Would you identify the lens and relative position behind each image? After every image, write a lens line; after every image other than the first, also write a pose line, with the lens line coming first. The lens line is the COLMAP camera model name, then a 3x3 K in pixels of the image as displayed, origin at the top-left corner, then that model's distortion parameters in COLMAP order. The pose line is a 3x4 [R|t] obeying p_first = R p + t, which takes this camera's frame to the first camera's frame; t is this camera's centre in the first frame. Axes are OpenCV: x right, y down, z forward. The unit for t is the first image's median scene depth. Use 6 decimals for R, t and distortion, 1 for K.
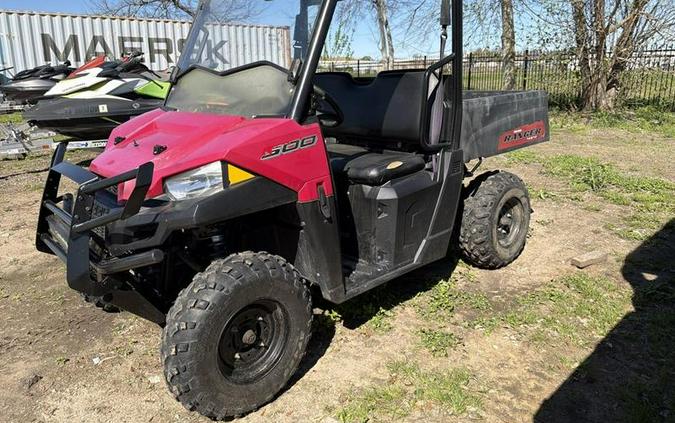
lens RADIAL K [[476.9, 0, 339.1], [0, 476.9, 182.0], [0, 0, 1]] dist [0.089196, -0.122508]
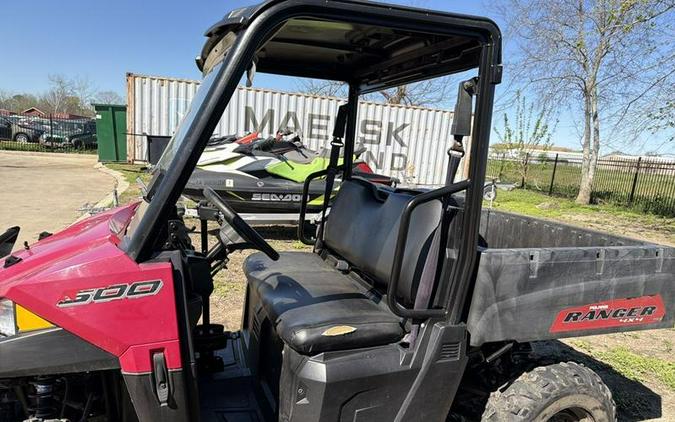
lens RADIAL K [[483.5, 0, 337.9], [0, 483.5, 256.0], [0, 0, 1]] dist [0.067135, -0.085959]
pose [[0.917714, 0.169037, -0.359483, 0.283190], [-0.176021, 0.984294, 0.013479, -0.123026], [0.356115, 0.050906, 0.933054, 0.287079]]
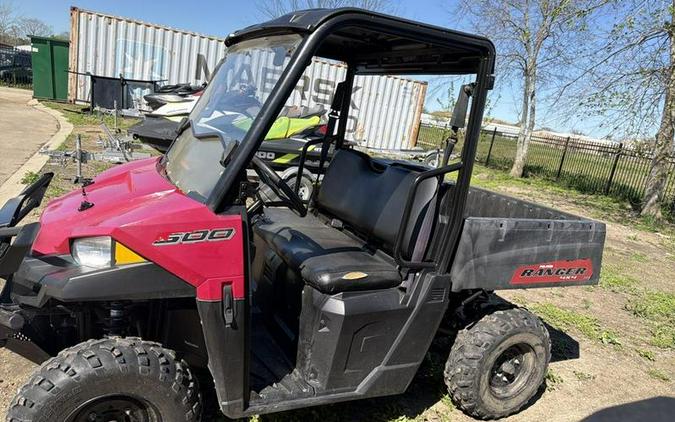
lens RADIAL K [[480.1, 0, 338.7], [0, 480.1, 235.0], [0, 0, 1]] dist [0.091206, -0.143336]
pose [[0.944689, 0.230842, -0.232970, 0.224497], [-0.230075, 0.972684, 0.030849, -0.104362], [0.233727, 0.024458, 0.971995, 0.125133]]
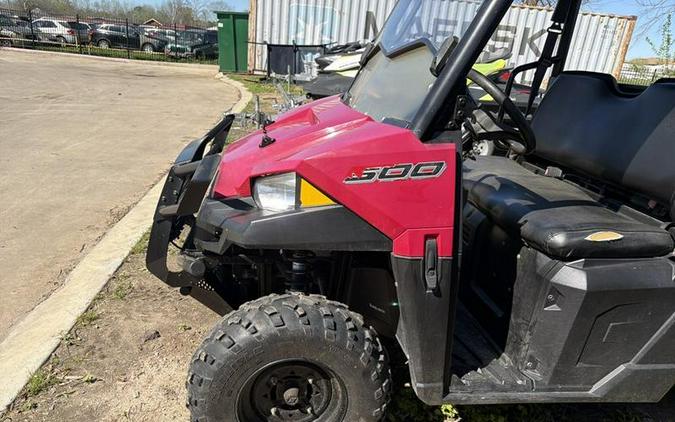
lens RADIAL K [[483.7, 0, 328.8], [0, 483.7, 254.5], [0, 0, 1]] dist [0.085827, -0.122123]
pose [[0.806361, 0.301241, -0.508956, 0.129905], [-0.222735, 0.951879, 0.210511, -0.055144], [0.547879, -0.056385, 0.834655, 0.237287]]
